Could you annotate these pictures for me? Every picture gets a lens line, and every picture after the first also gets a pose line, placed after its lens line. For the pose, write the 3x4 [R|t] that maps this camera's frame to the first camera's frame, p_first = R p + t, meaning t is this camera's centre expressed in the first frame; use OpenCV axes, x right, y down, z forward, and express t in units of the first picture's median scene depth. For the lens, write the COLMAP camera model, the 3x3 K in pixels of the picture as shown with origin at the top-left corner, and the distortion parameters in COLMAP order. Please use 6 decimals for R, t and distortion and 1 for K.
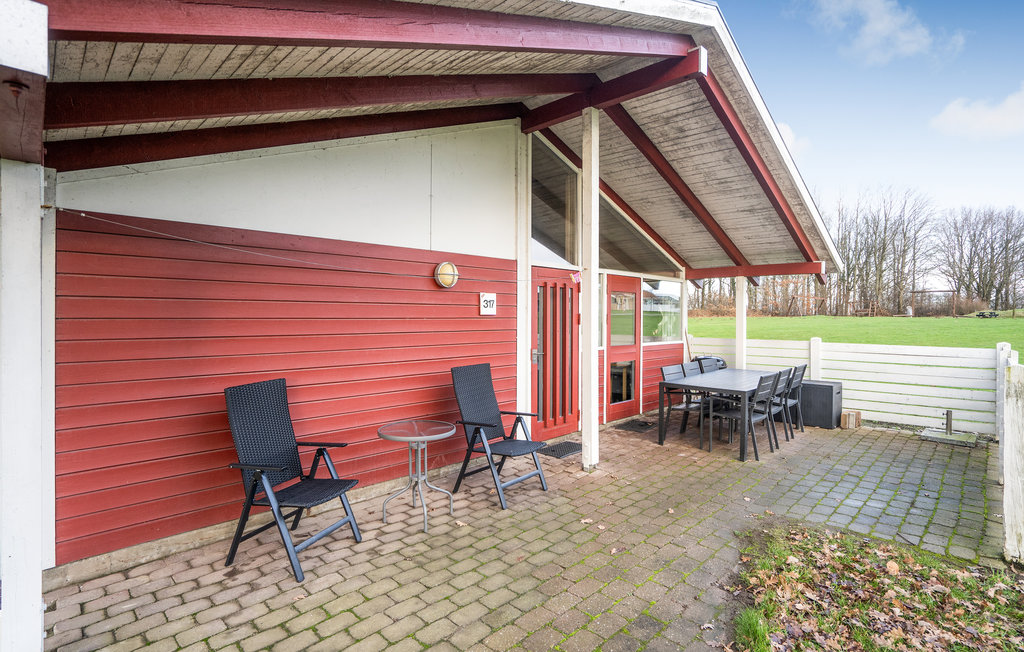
lens RADIAL K [[478.0, 0, 511.6], [0, 478.0, 312.1], [0, 0, 1]] dist [-0.010222, 0.000052]
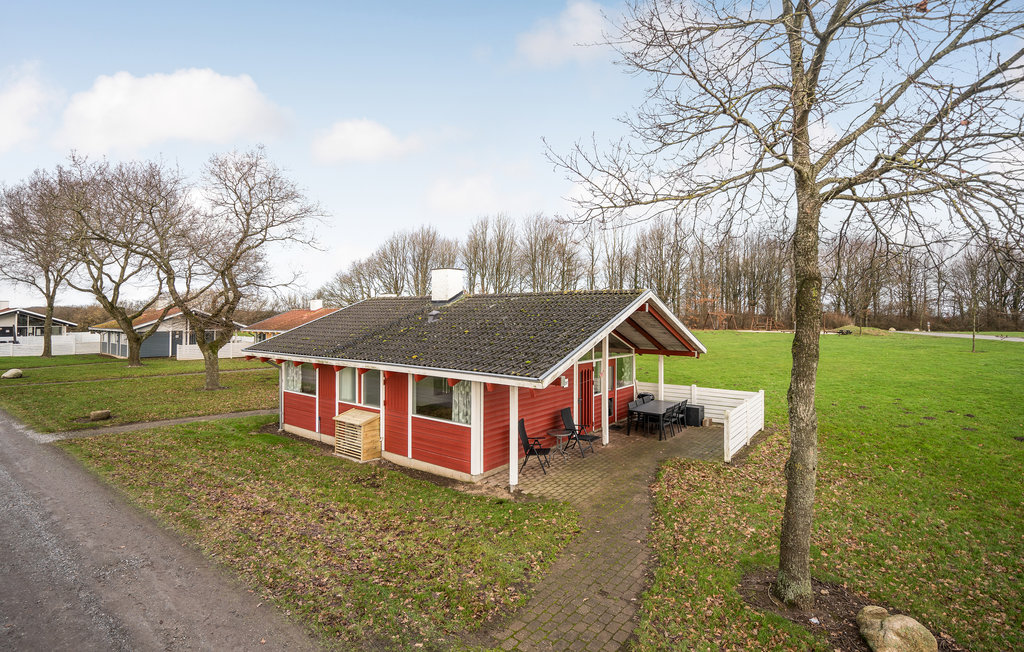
lens RADIAL K [[485.8, 0, 487.7], [0, 485.8, 327.4], [0, 0, 1]] dist [-0.002436, -0.000113]
pose [[0.995606, -0.011469, 0.092935, -0.626920], [0.007522, 0.999059, 0.042707, -0.386646], [-0.093337, -0.041820, 0.994756, -1.381579]]
